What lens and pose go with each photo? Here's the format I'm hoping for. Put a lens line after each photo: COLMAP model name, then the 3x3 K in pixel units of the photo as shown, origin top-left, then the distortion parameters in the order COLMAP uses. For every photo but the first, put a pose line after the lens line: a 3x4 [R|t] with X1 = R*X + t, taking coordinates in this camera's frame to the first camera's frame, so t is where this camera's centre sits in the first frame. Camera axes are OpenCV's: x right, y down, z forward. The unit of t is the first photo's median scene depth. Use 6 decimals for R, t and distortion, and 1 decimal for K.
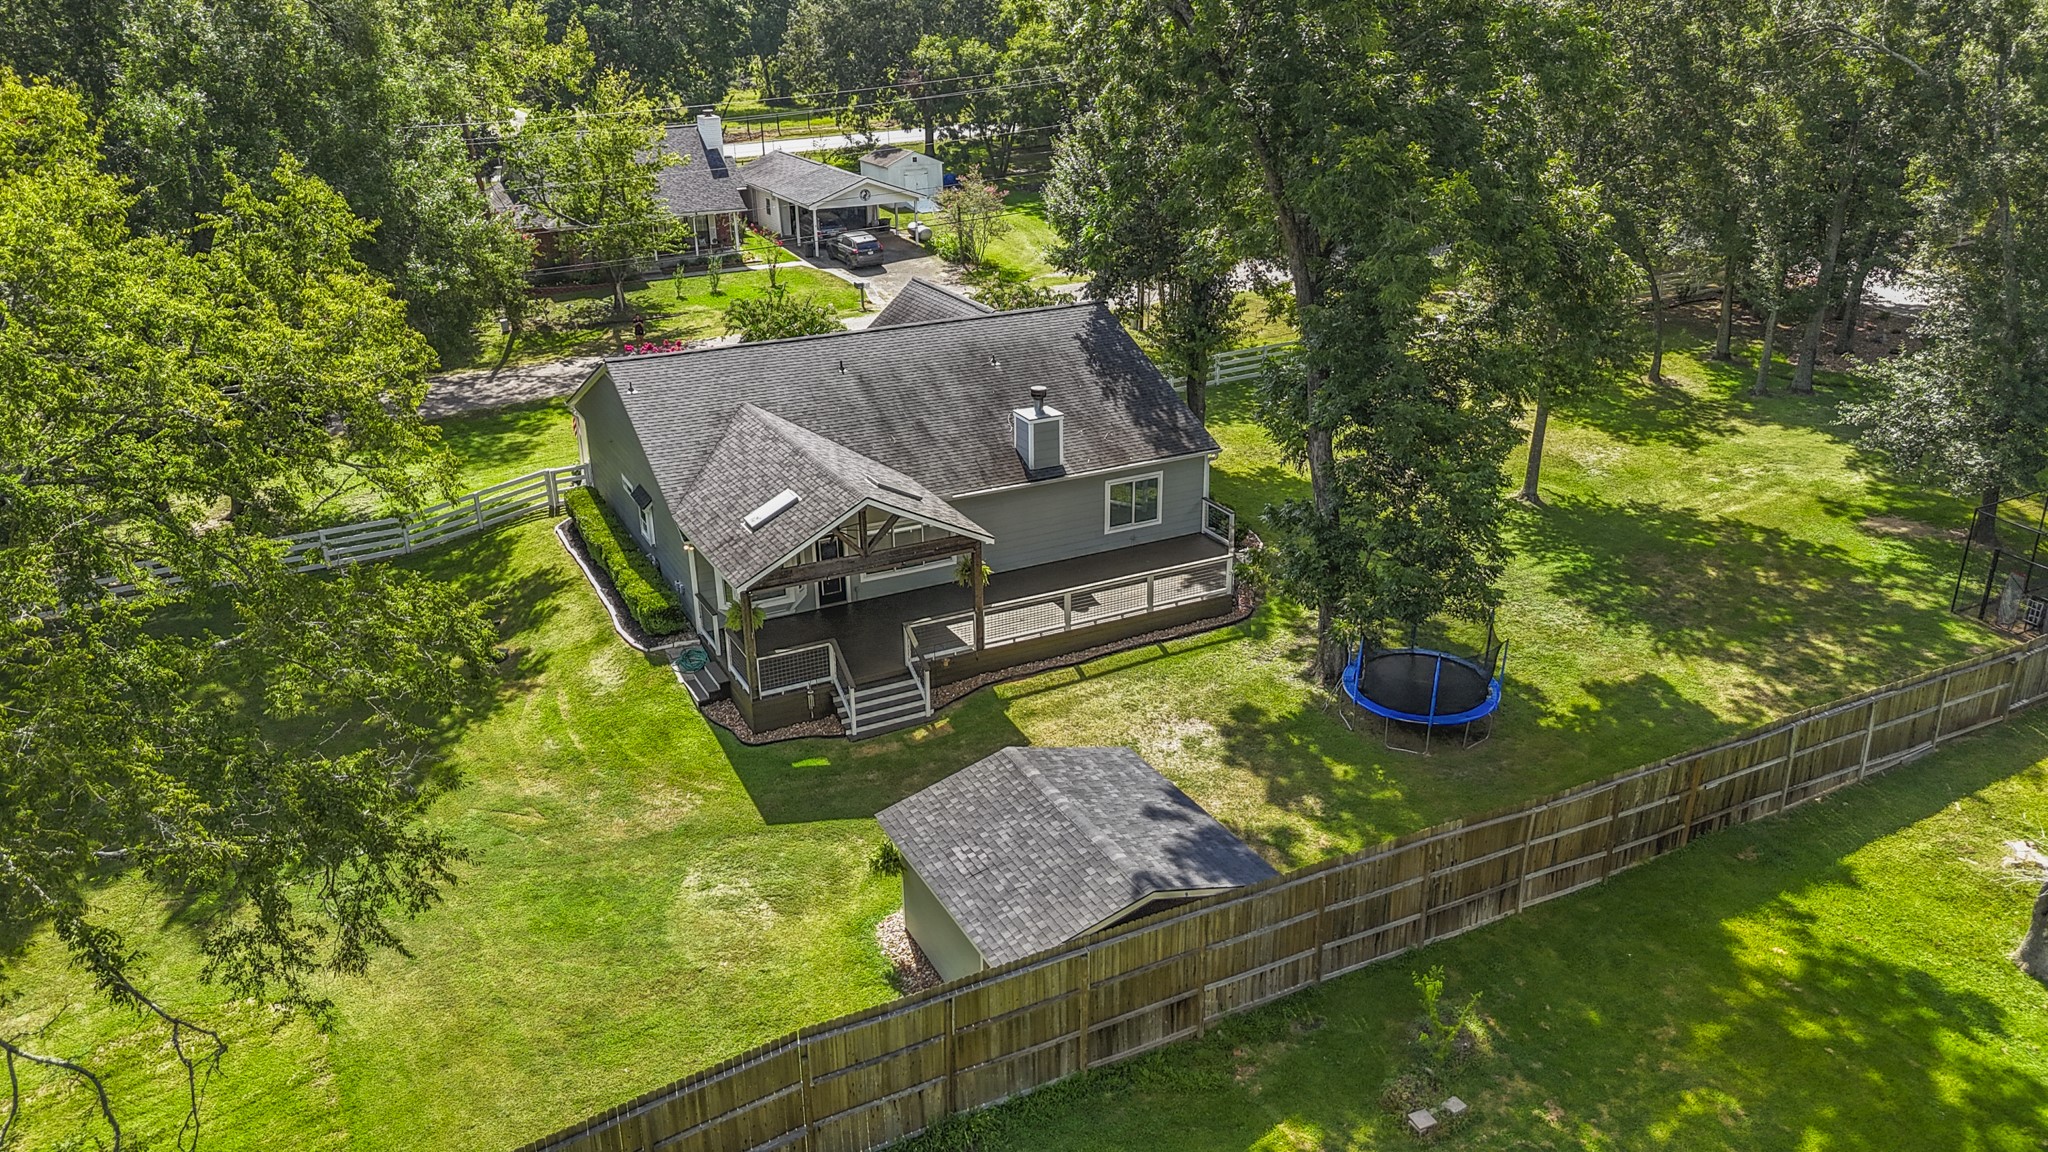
lens RADIAL K [[1527.7, 0, 1019.8], [0, 1527.7, 533.8], [0, 0, 1]] dist [0.068234, -0.071603]
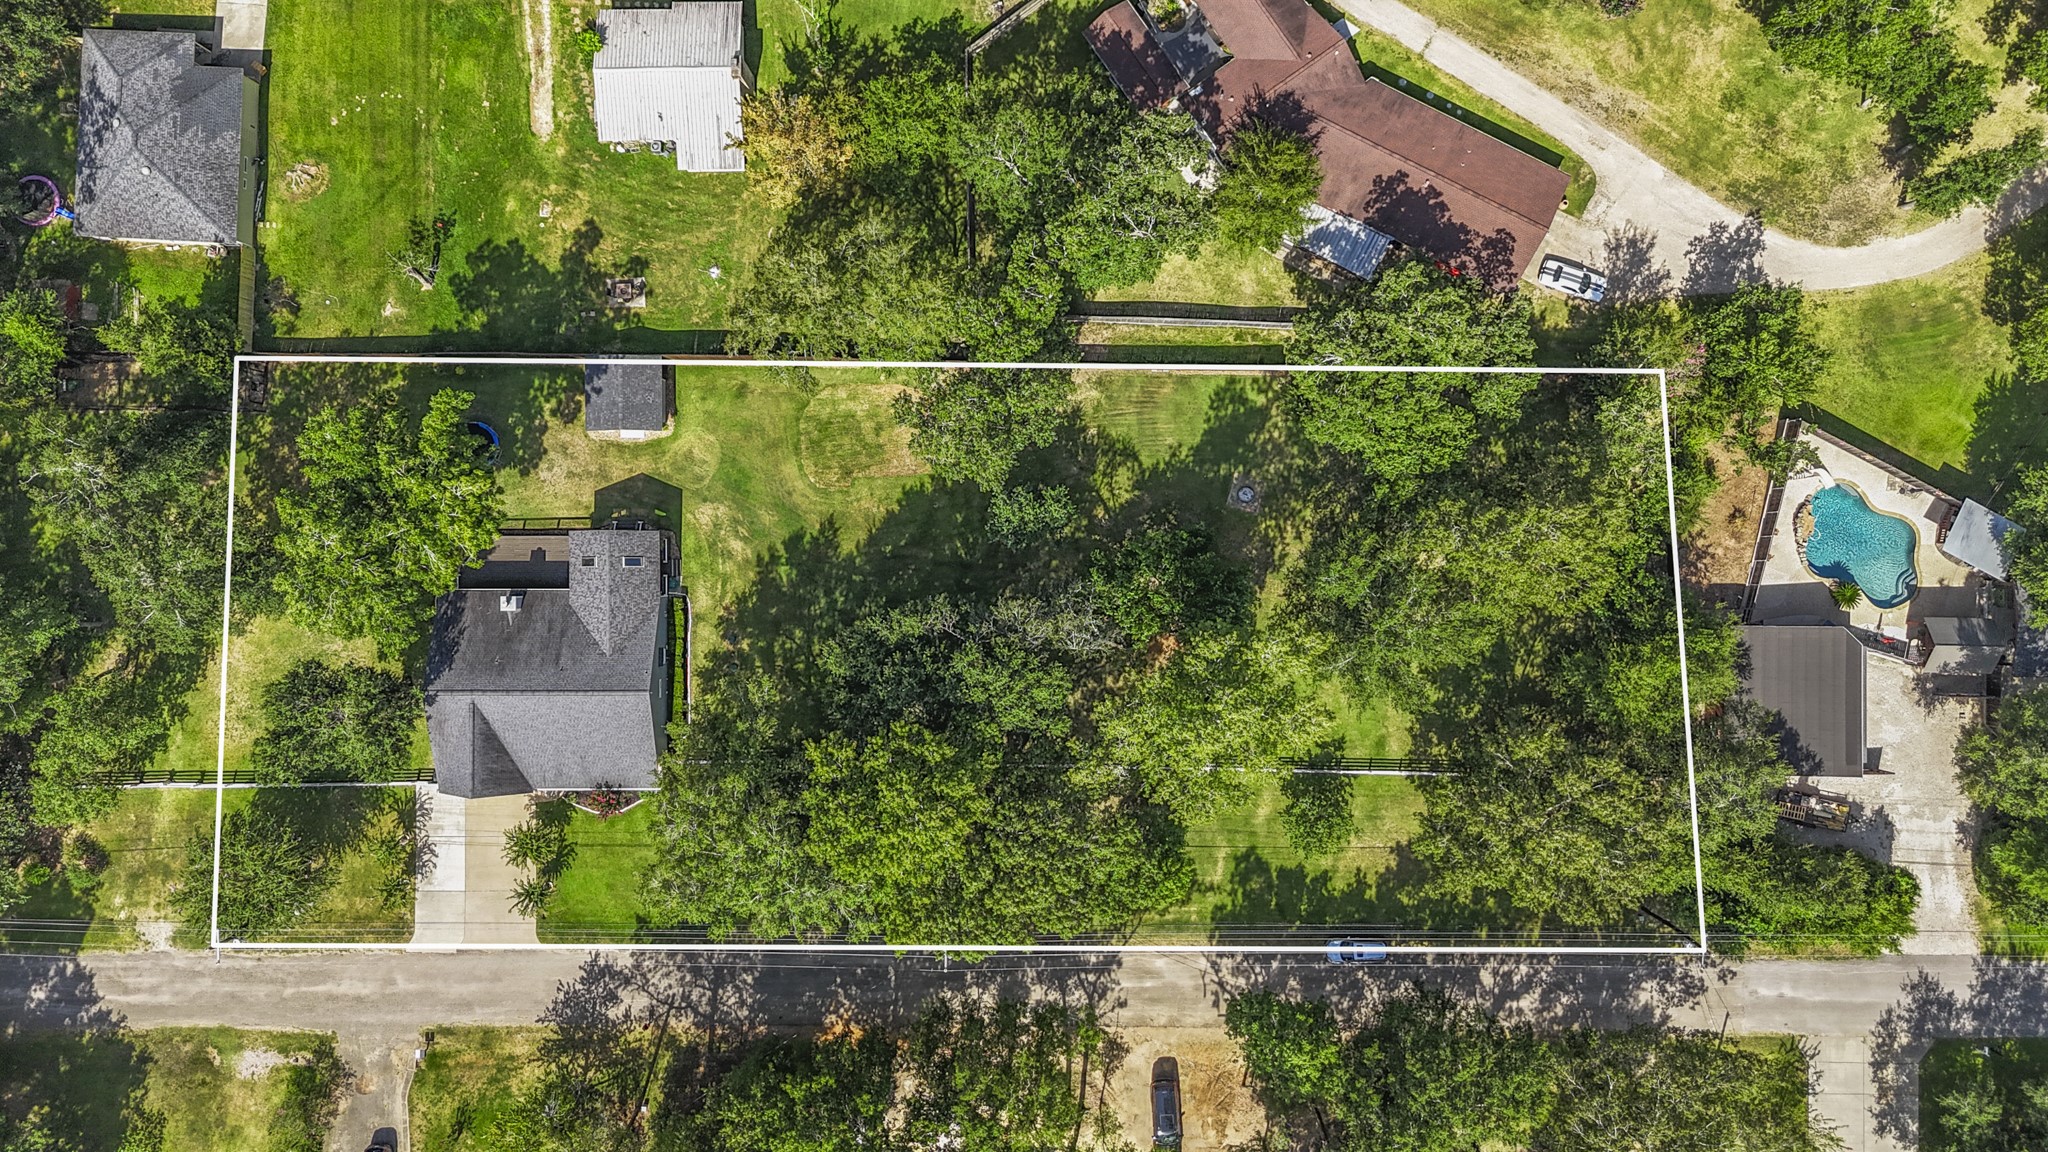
lens RADIAL K [[1527.7, 0, 1019.8], [0, 1527.7, 533.8], [0, 0, 1]] dist [0.068234, -0.071603]
pose [[-0.890468, -0.454843, -0.013572, -0.742949], [0.174777, -0.369402, 0.912686, -2.539261], [-0.420142, 0.810345, 0.408437, -0.589266]]
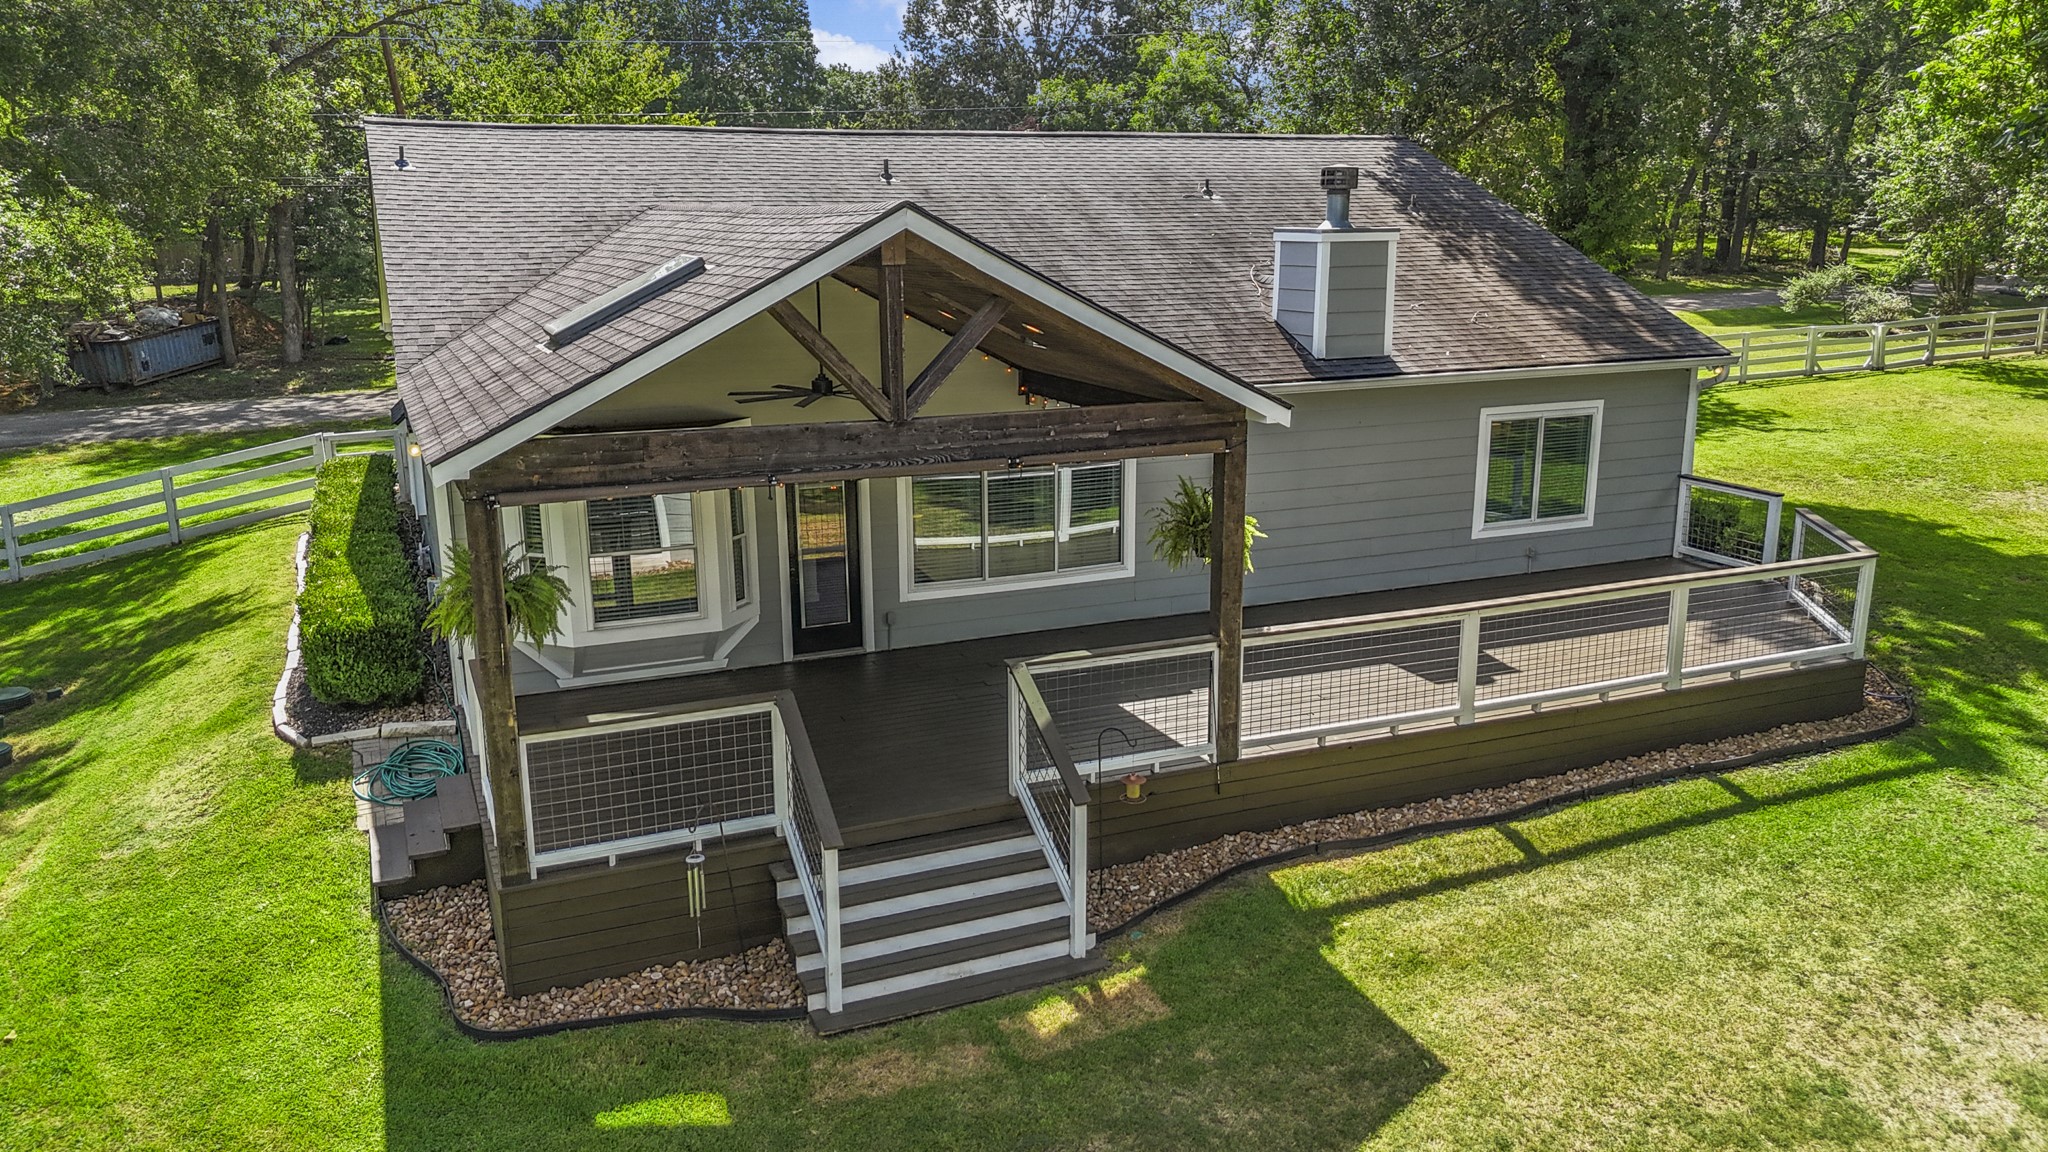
lens RADIAL K [[1527.7, 0, 1019.8], [0, 1527.7, 533.8], [0, 0, 1]] dist [0.068234, -0.071603]
pose [[0.997818, 0.020951, -0.062615, -0.052580], [-0.029959, 0.988745, -0.146583, 0.078161], [0.058839, 0.148139, 0.987215, 0.659524]]
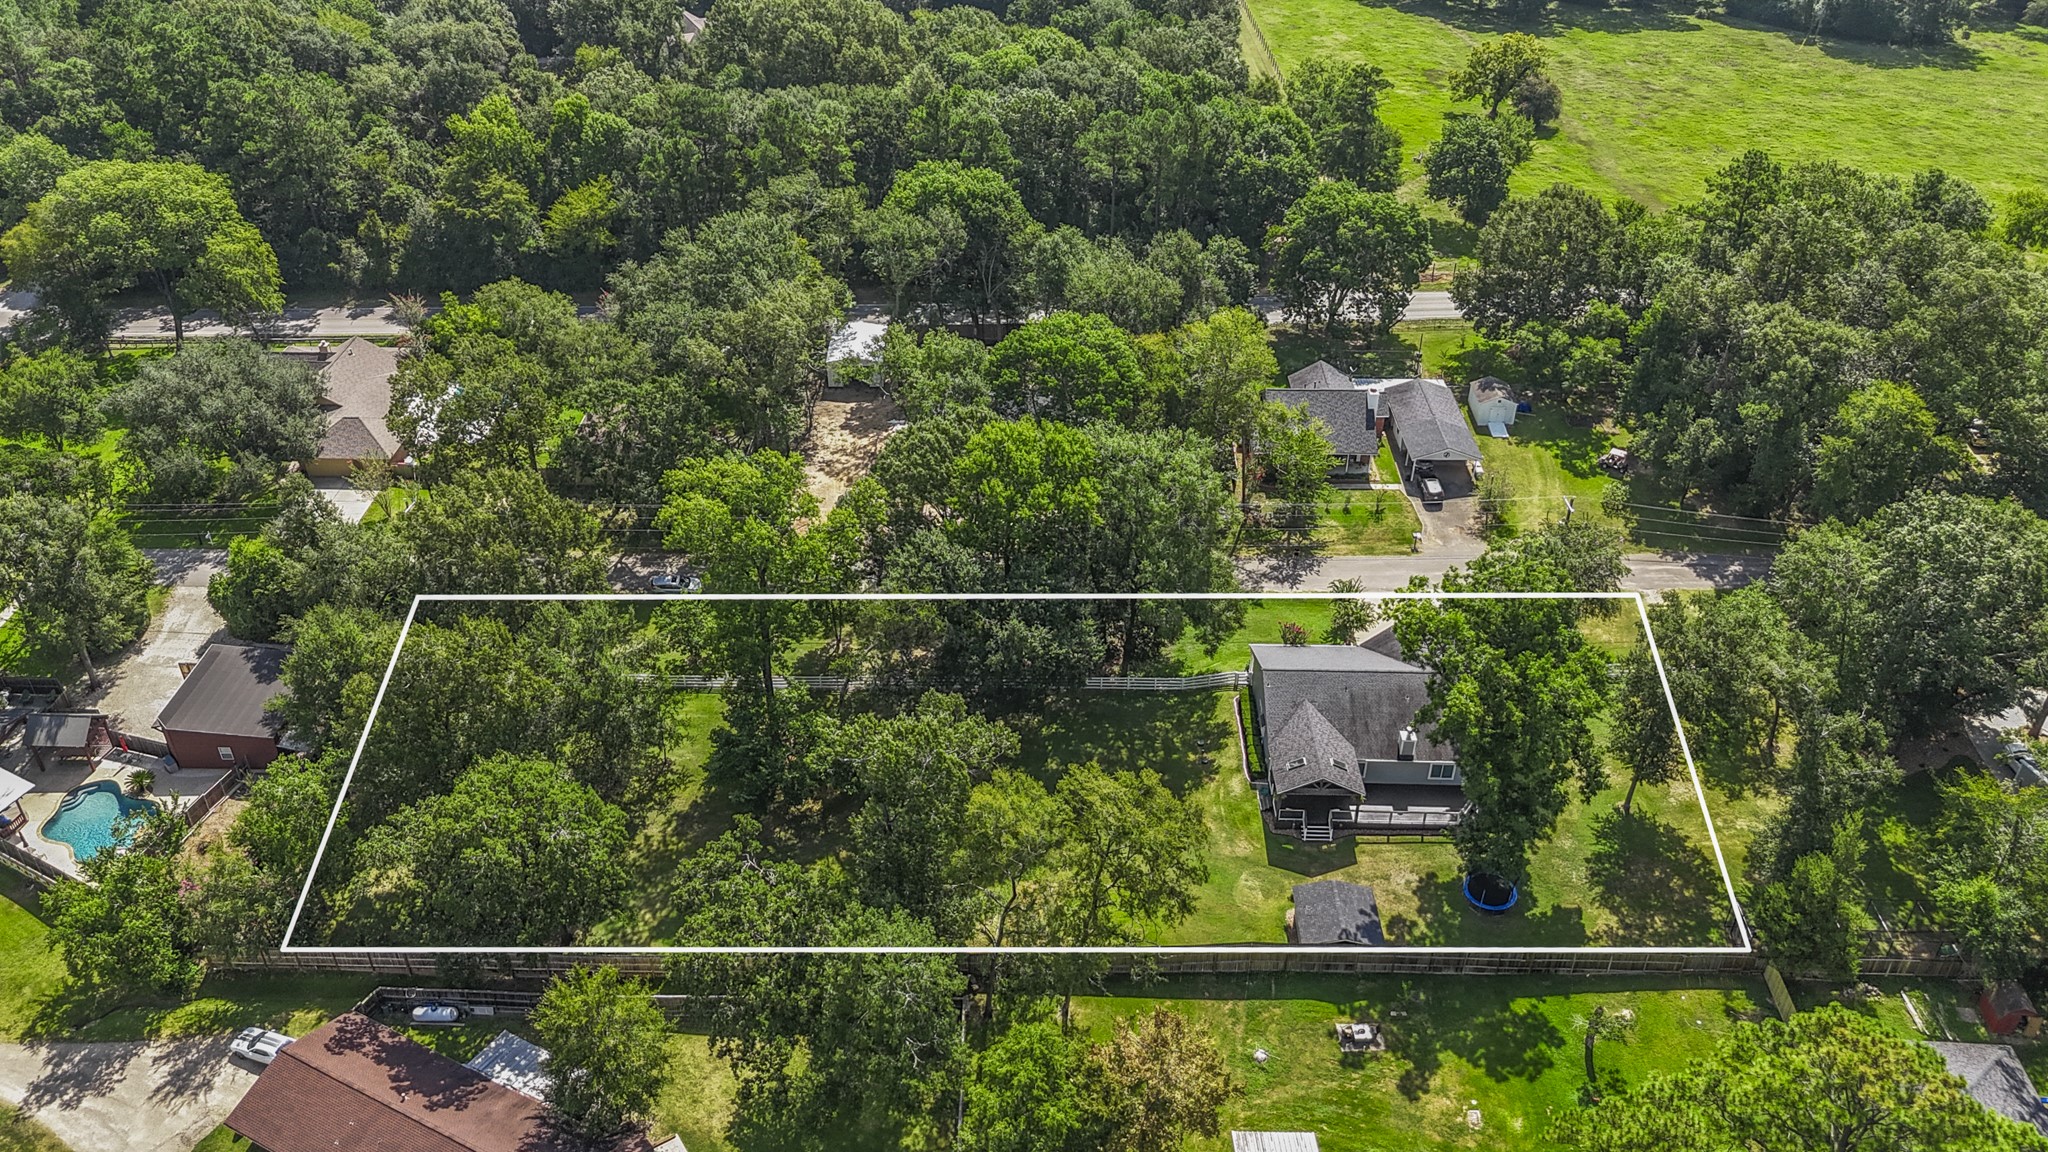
lens RADIAL K [[1527.7, 0, 1019.8], [0, 1527.7, 533.8], [0, 0, 1]] dist [0.068234, -0.071603]
pose [[0.883232, 0.258520, -0.391239, 0.431297], [-0.180609, 0.957485, 0.224952, -1.037833], [0.432760, -0.128024, 0.892373, -1.925970]]
